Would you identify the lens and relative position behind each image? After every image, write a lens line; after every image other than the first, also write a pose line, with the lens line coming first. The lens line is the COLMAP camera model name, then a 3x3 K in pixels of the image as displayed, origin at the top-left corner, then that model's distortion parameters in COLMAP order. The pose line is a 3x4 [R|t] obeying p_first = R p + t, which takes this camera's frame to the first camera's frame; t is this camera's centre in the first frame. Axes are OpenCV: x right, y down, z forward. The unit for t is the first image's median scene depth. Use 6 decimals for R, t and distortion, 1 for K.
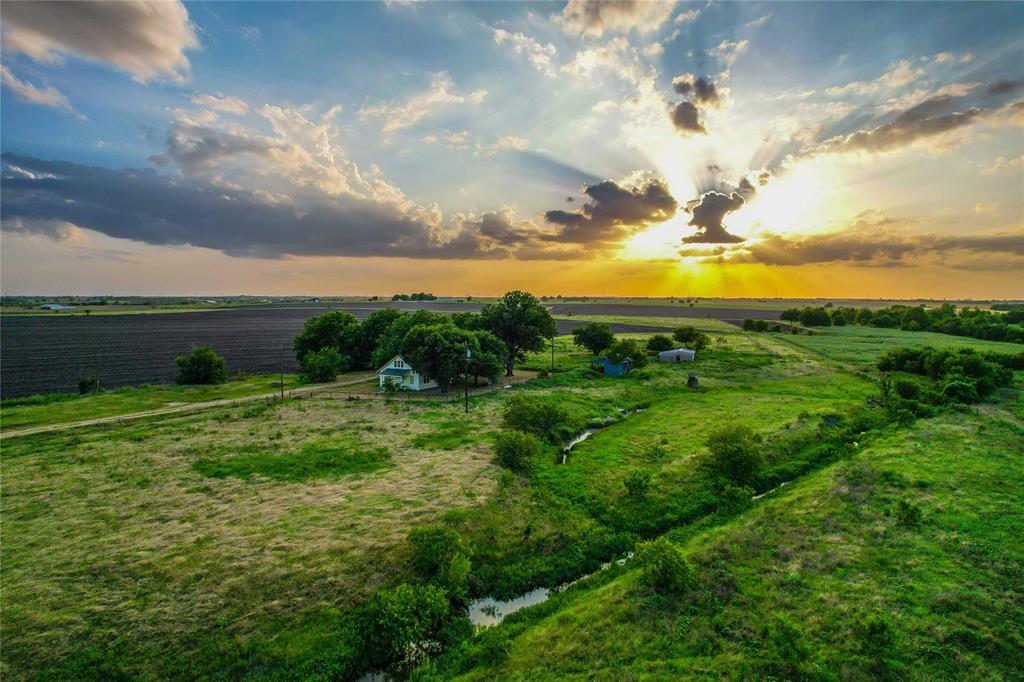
lens RADIAL K [[653.6, 0, 509.5], [0, 653.6, 344.4], [0, 0, 1]] dist [-0.077414, 0.070652]
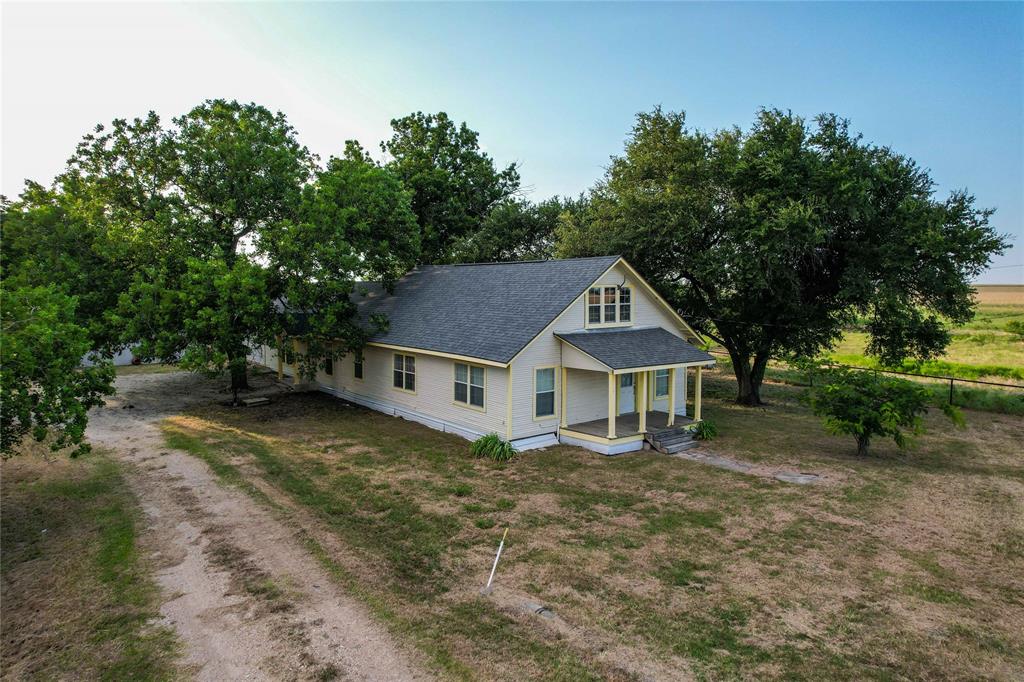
lens RADIAL K [[653.6, 0, 509.5], [0, 653.6, 344.4], [0, 0, 1]] dist [-0.077414, 0.070652]
pose [[0.415827, -0.077667, 0.906121, -0.470101], [0.061572, 0.996465, 0.057155, 0.038565], [-0.907357, 0.032025, 0.419139, 1.260372]]
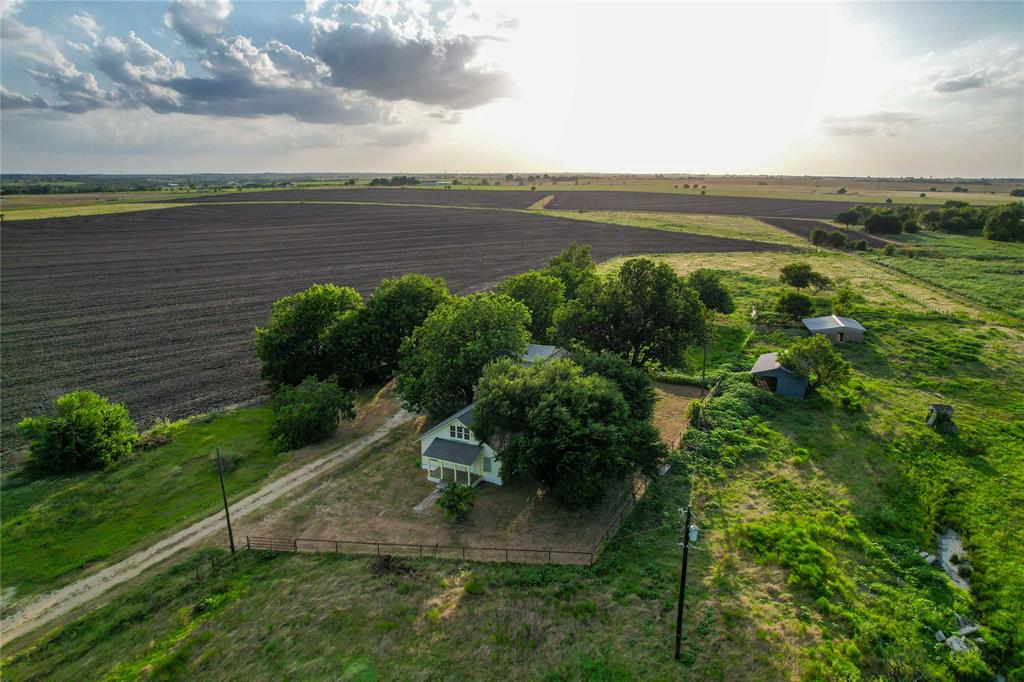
lens RADIAL K [[653.6, 0, 509.5], [0, 653.6, 344.4], [0, 0, 1]] dist [-0.077414, 0.070652]
pose [[0.999410, -0.008696, 0.033222, -0.195256], [0.002374, 0.982589, 0.185776, -0.178824], [-0.034259, -0.185588, 0.982030, 0.670357]]
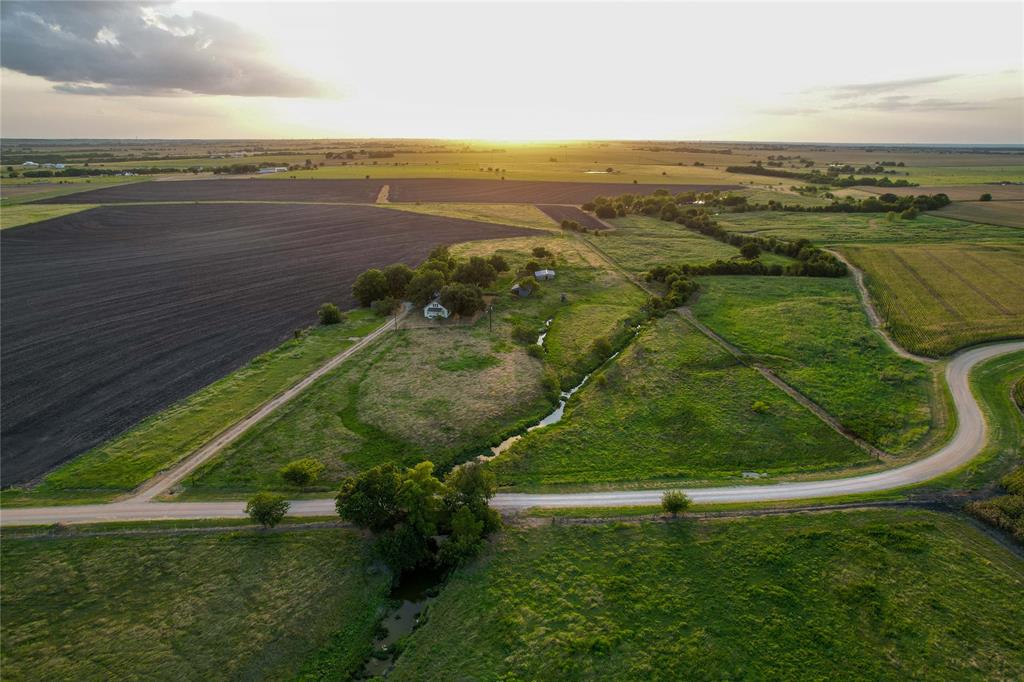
lens RADIAL K [[653.6, 0, 509.5], [0, 653.6, 344.4], [0, 0, 1]] dist [-0.077414, 0.070652]
pose [[0.949024, -0.095101, 0.300516, -0.766203], [0.020577, 0.970057, 0.242003, -0.454867], [-0.314533, -0.223483, 0.922564, -1.317673]]
